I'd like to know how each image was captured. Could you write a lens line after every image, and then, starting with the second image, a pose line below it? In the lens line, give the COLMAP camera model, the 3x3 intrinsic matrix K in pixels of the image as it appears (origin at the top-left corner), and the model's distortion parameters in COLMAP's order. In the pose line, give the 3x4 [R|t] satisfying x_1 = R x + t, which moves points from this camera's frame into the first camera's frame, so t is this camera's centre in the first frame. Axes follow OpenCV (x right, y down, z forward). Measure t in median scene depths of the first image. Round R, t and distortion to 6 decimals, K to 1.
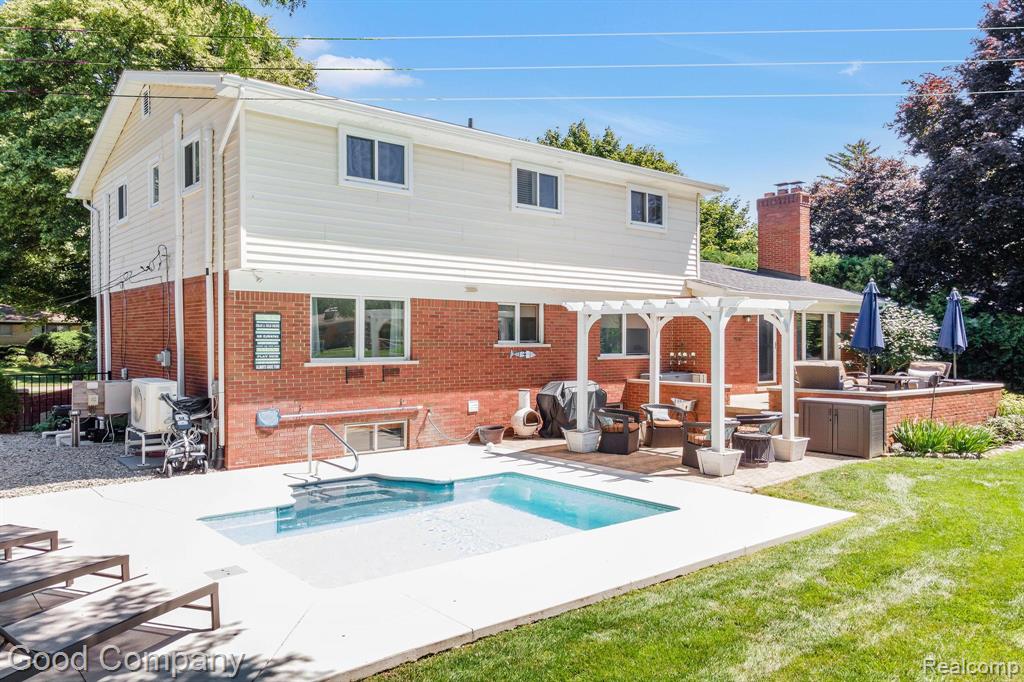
lens RADIAL K [[757.8, 0, 512.0], [0, 757.8, 341.0], [0, 0, 1]] dist [0.006592, 0.002735]
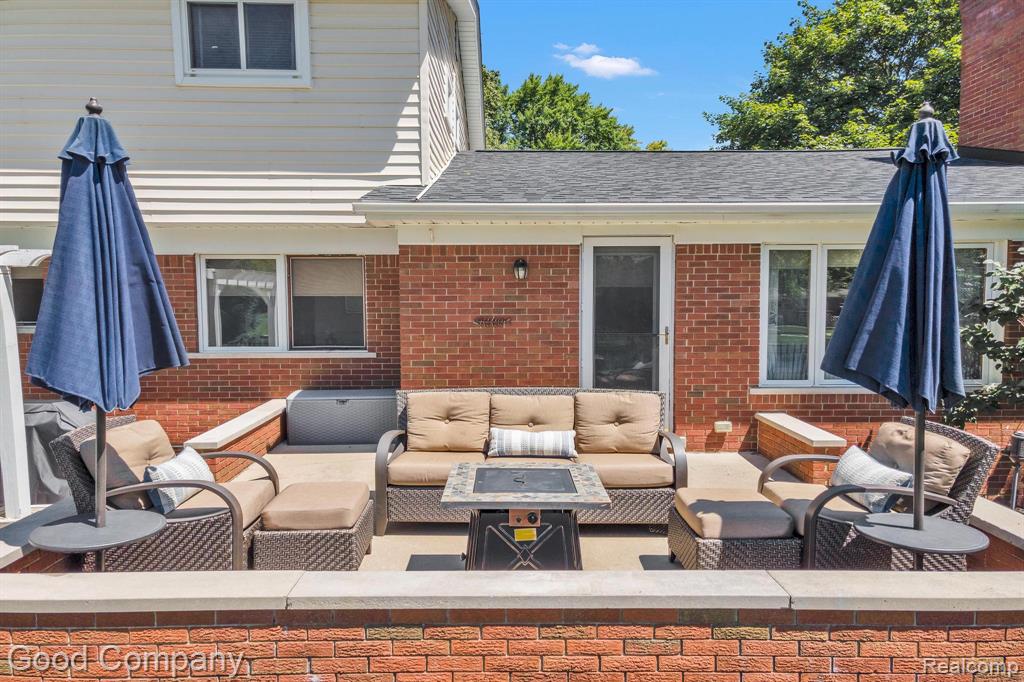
lens RADIAL K [[747.9, 0, 515.5], [0, 747.9, 346.6], [0, 0, 1]] dist [0.029912, 0.009818]
pose [[0.775826, 0.036088, -0.629914, 0.665680], [0.002830, 0.998154, 0.060670, -0.015400], [0.630941, -0.048852, 0.774292, 0.811815]]
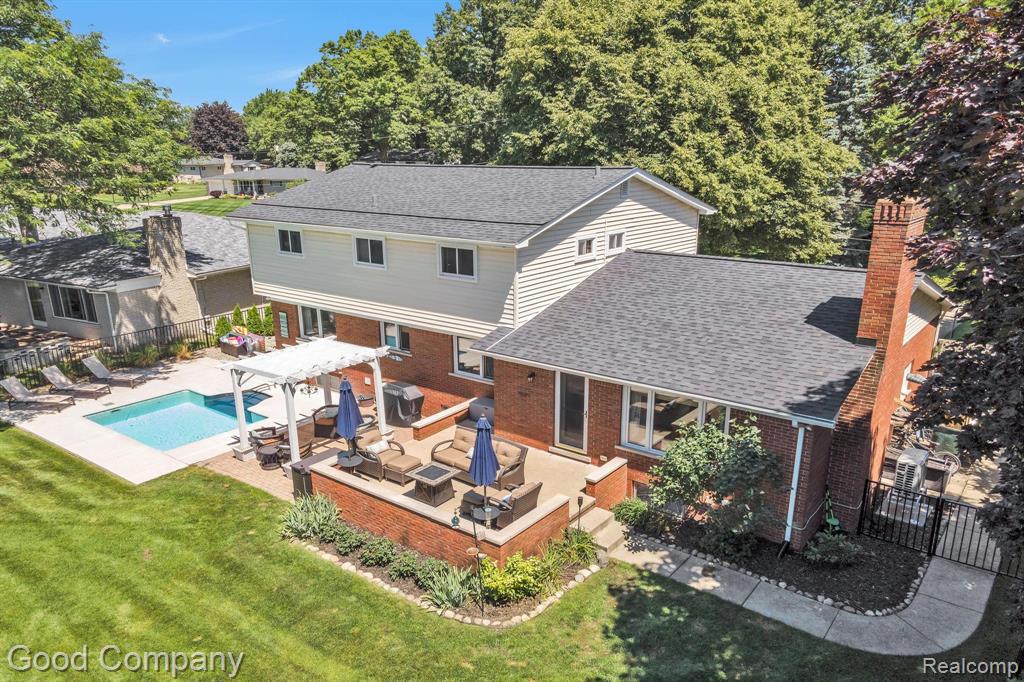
lens RADIAL K [[739.5, 0, 495.4], [0, 739.5, 389.6], [0, 0, 1]] dist [0.047545, 0.003599]
pose [[0.198685, 0.303118, -0.932010, 1.424637], [0.006647, 0.950531, 0.310559, -0.371927], [0.980041, -0.067899, 0.186842, 0.915340]]
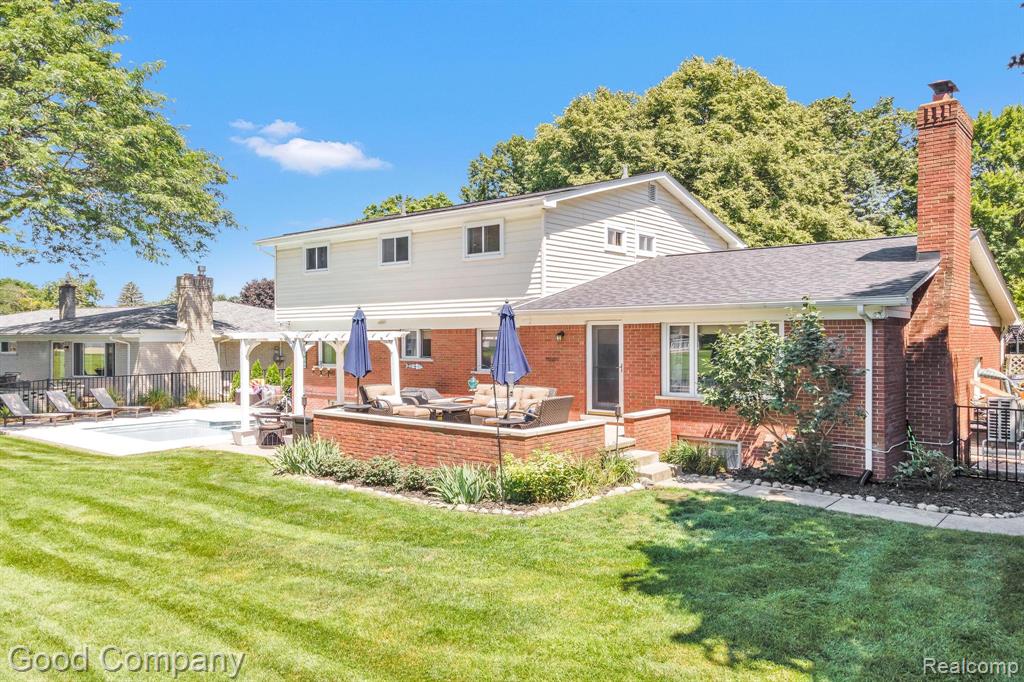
lens RADIAL K [[746.9, 0, 496.0], [0, 746.9, 342.2], [0, 0, 1]] dist [0.043966, 0.002731]
pose [[0.162808, 0.003194, -0.986653, 1.399418], [-0.004416, 0.999987, 0.002508, -0.029024], [0.986648, 0.003949, 0.162820, 0.921307]]
